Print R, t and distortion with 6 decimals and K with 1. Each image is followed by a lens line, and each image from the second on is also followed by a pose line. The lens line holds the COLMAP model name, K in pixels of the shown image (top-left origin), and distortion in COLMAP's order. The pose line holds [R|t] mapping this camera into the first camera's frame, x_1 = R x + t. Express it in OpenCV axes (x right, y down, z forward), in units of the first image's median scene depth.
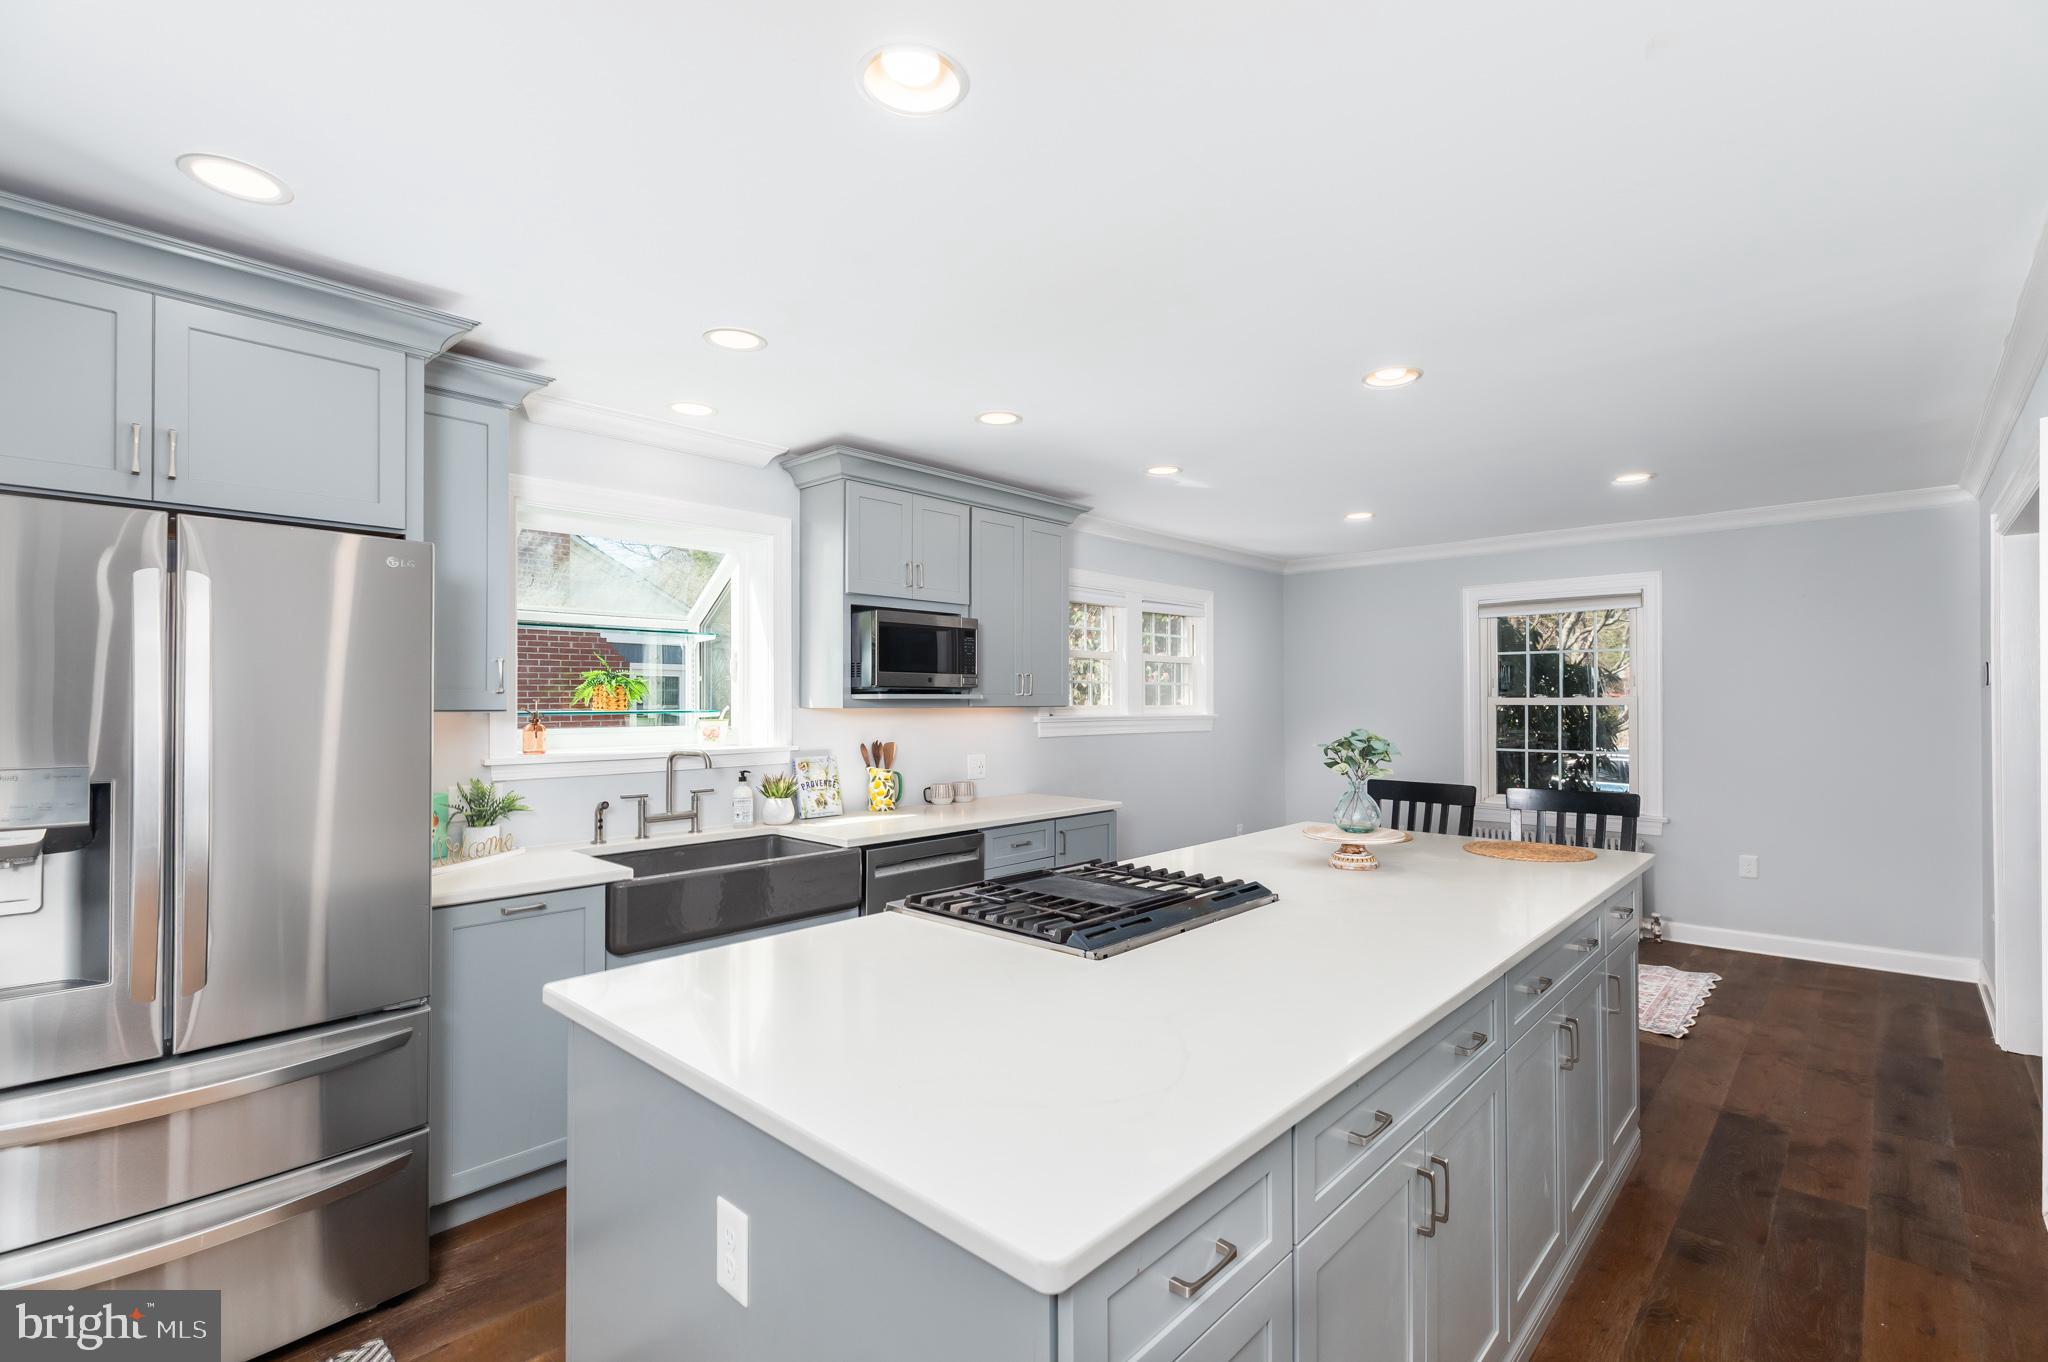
lens RADIAL K [[923.1, 0, 1020.5], [0, 923.1, 678.0], [0, 0, 1]] dist [-0.000961, -0.000411]
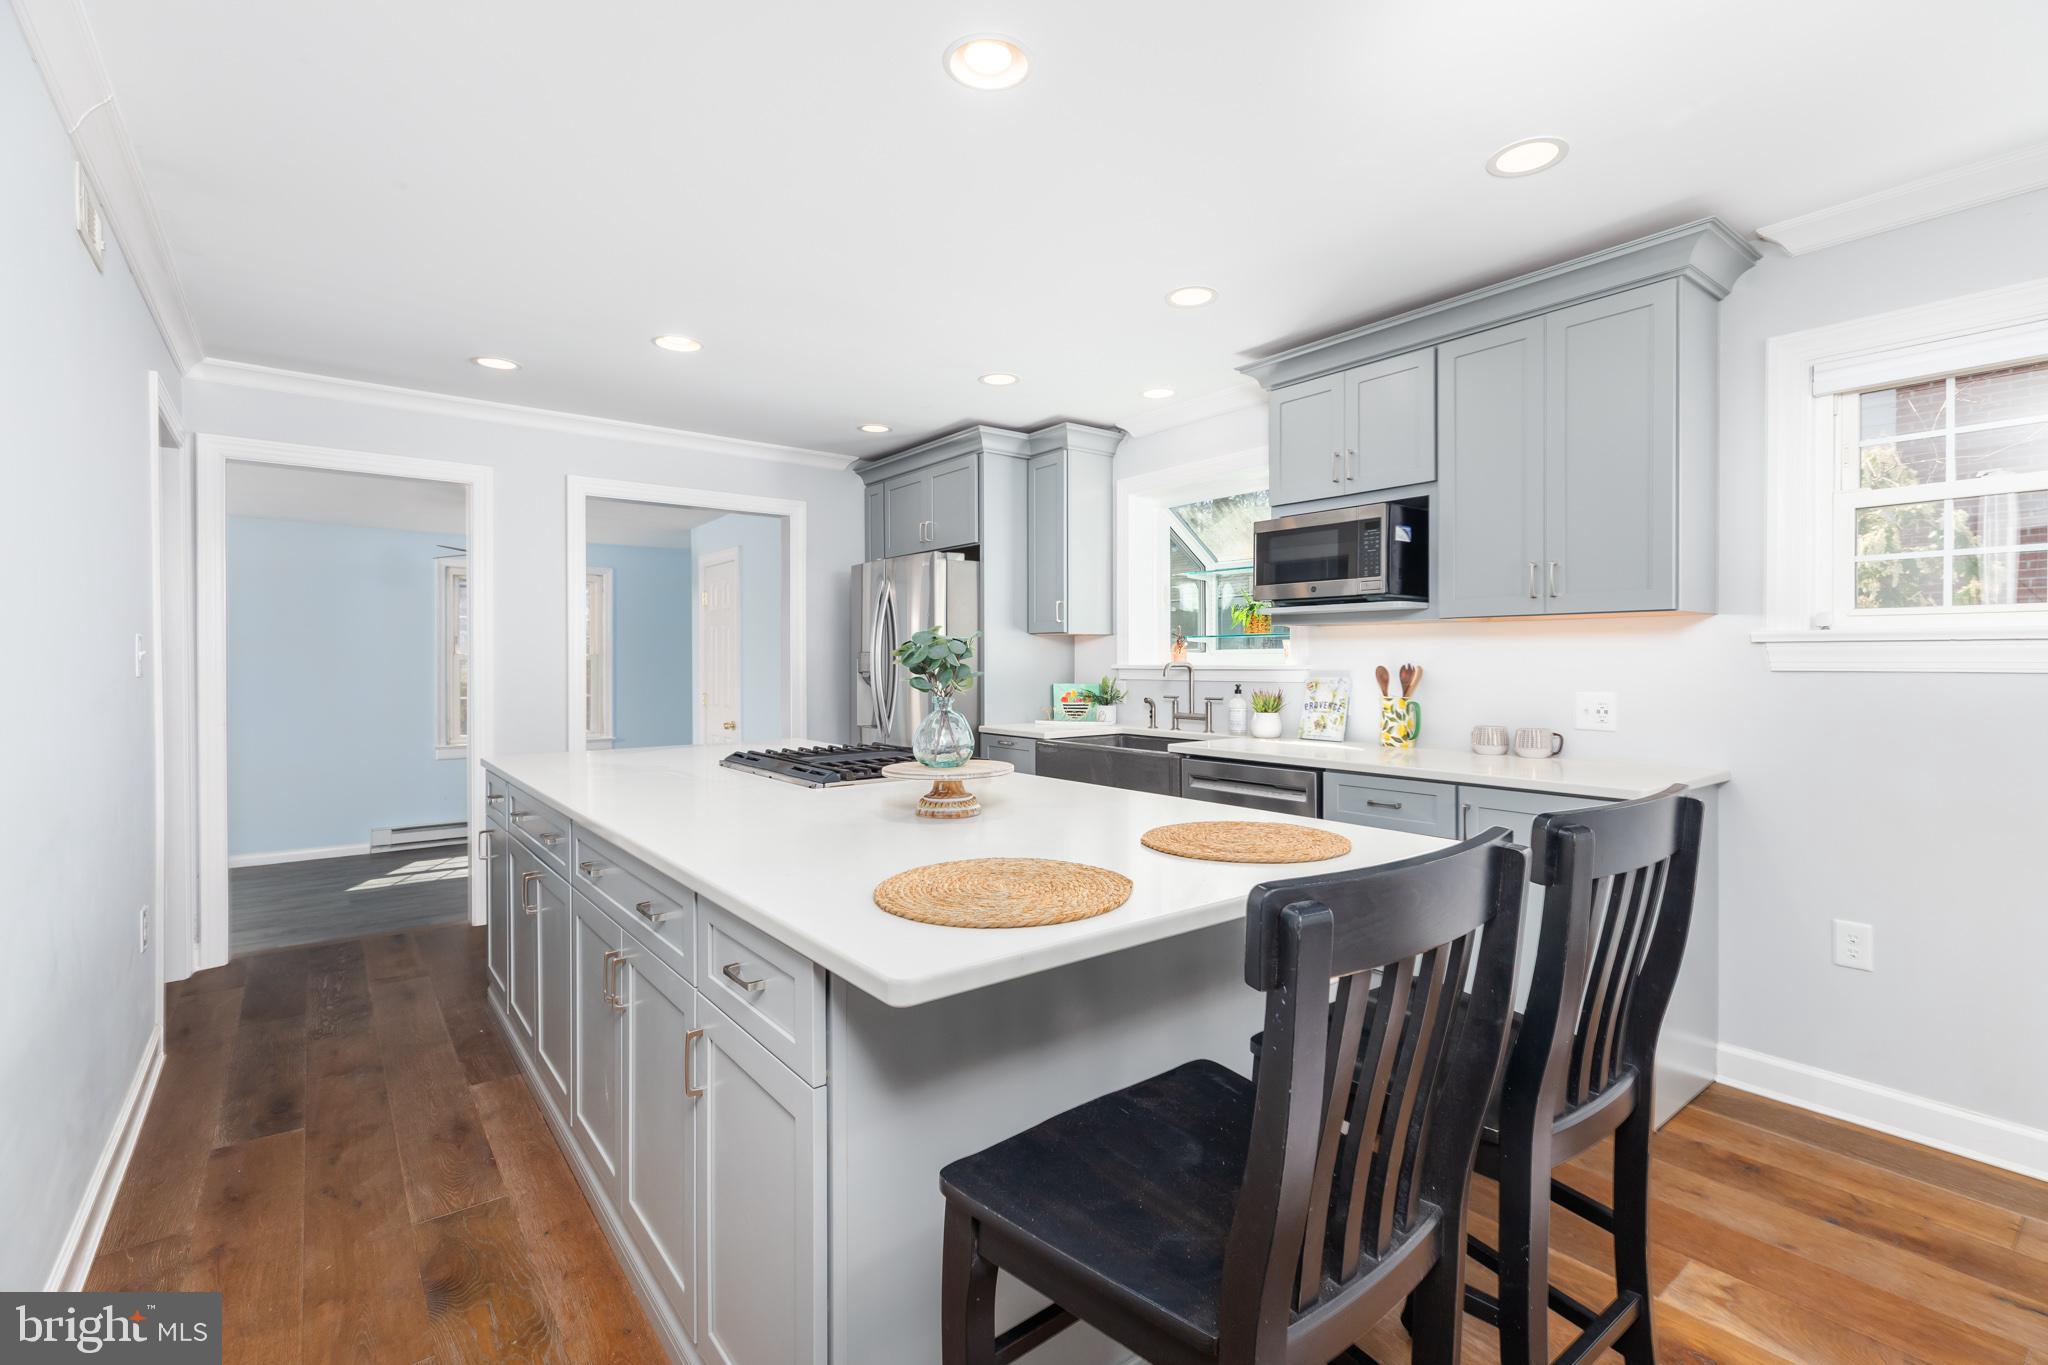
lens RADIAL K [[934.5, 0, 1044.3], [0, 934.5, 669.2], [0, 0, 1]] dist [0.012302, -0.000187]
pose [[-0.153644, 0.015639, -0.988002, 0.854183], [0.033101, 0.999395, 0.010672, 0.062205], [0.987572, -0.031064, -0.154069, 0.943777]]
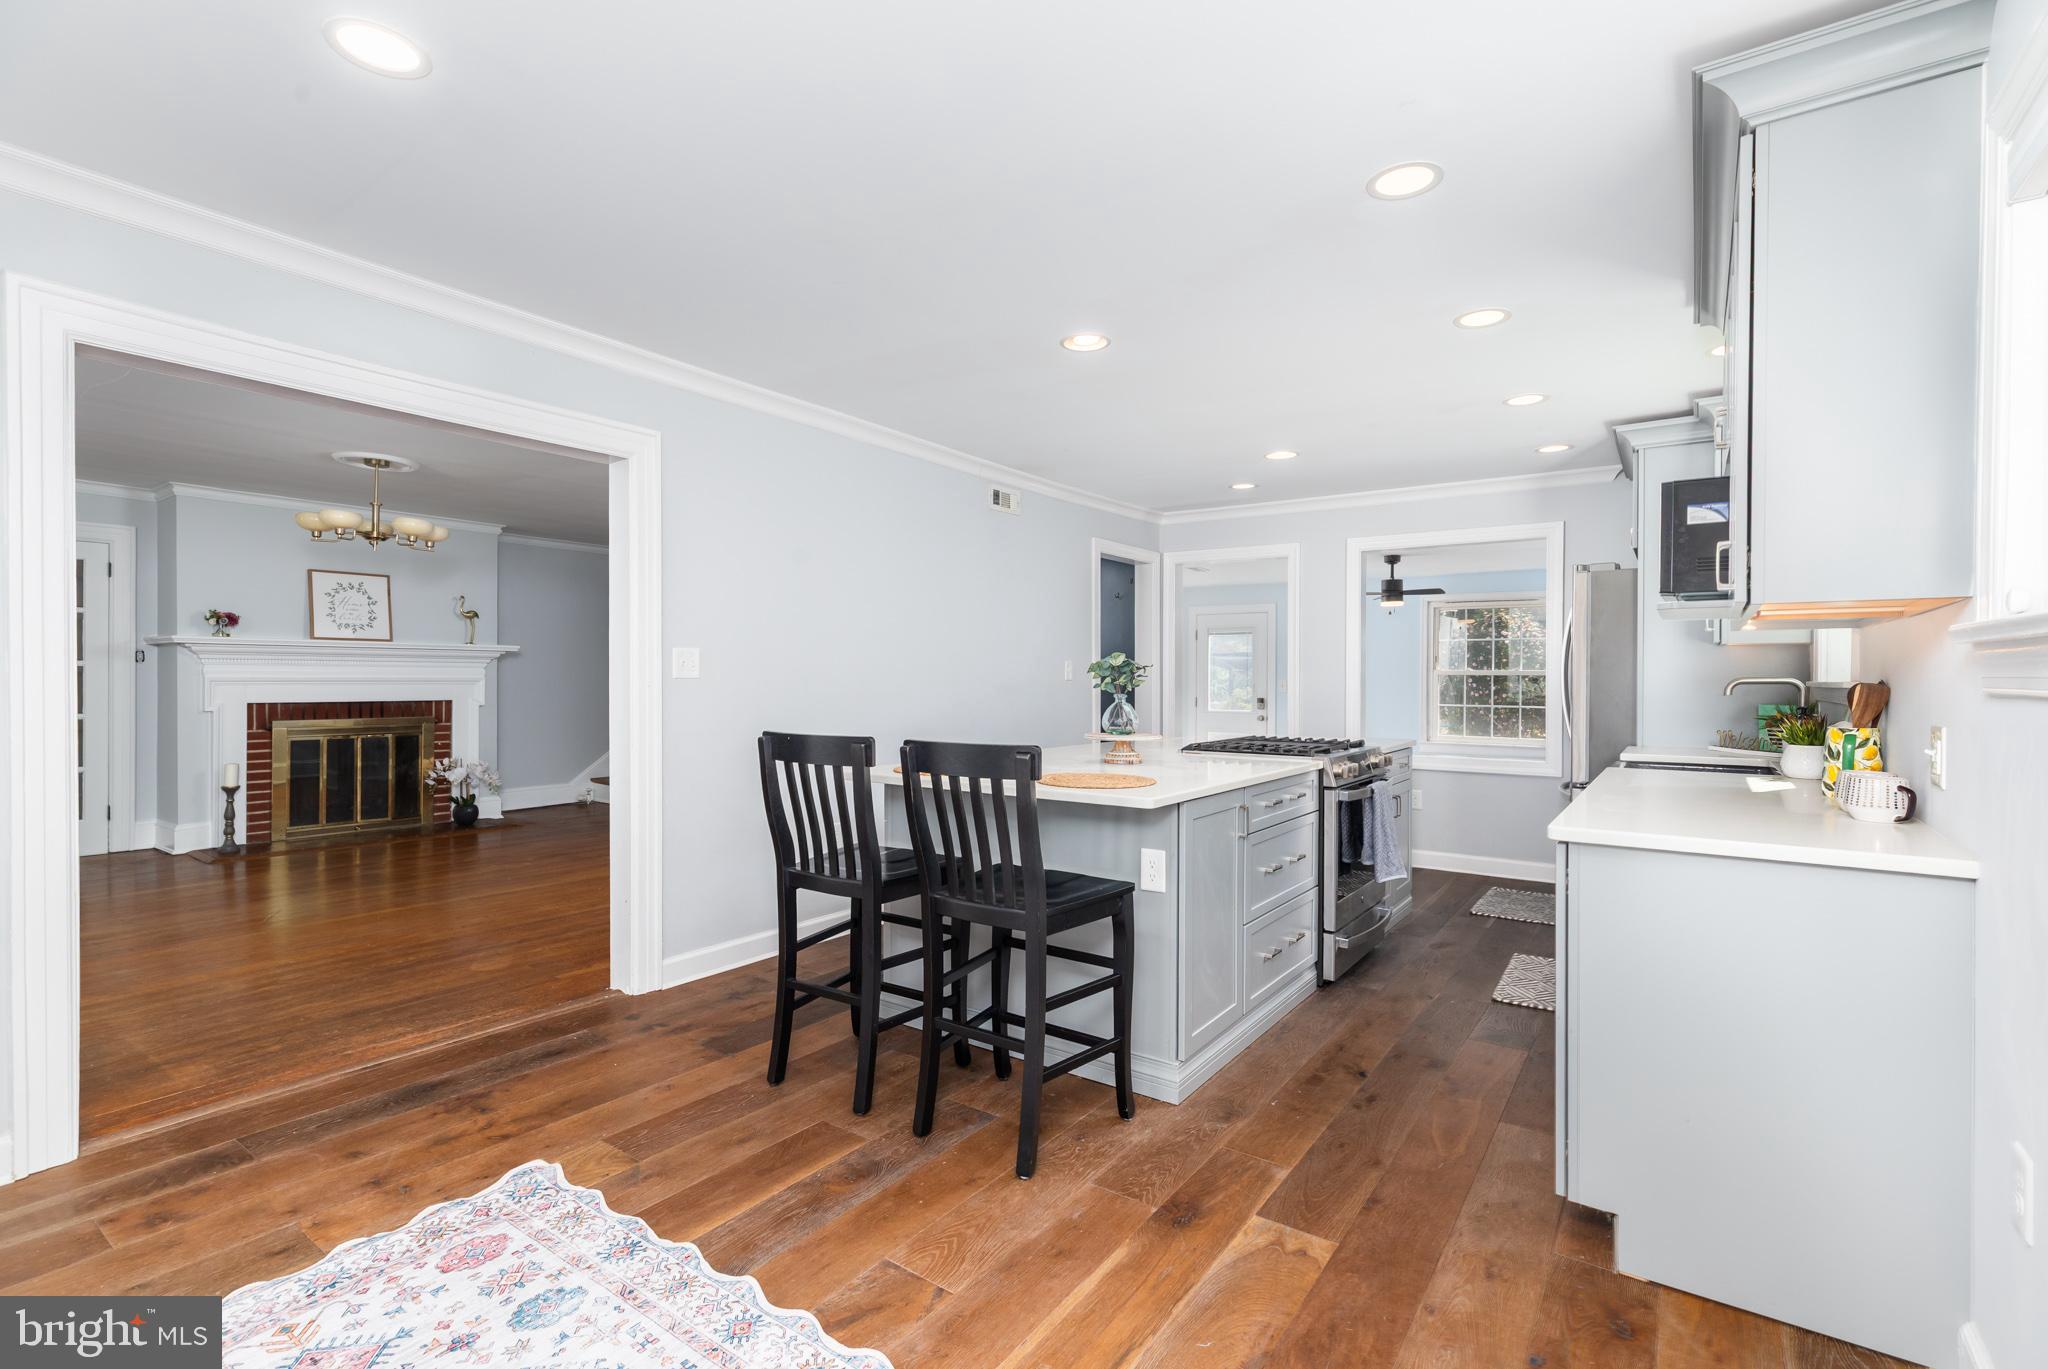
lens RADIAL K [[956.5, 0, 1018.3], [0, 956.5, 682.0], [0, 0, 1]] dist [0.000439, -0.000152]
pose [[-0.990928, 0.004067, -0.134333, 0.530855], [0.007199, 0.999713, -0.022841, 0.092449], [0.134201, -0.023601, -0.990673, 1.776873]]
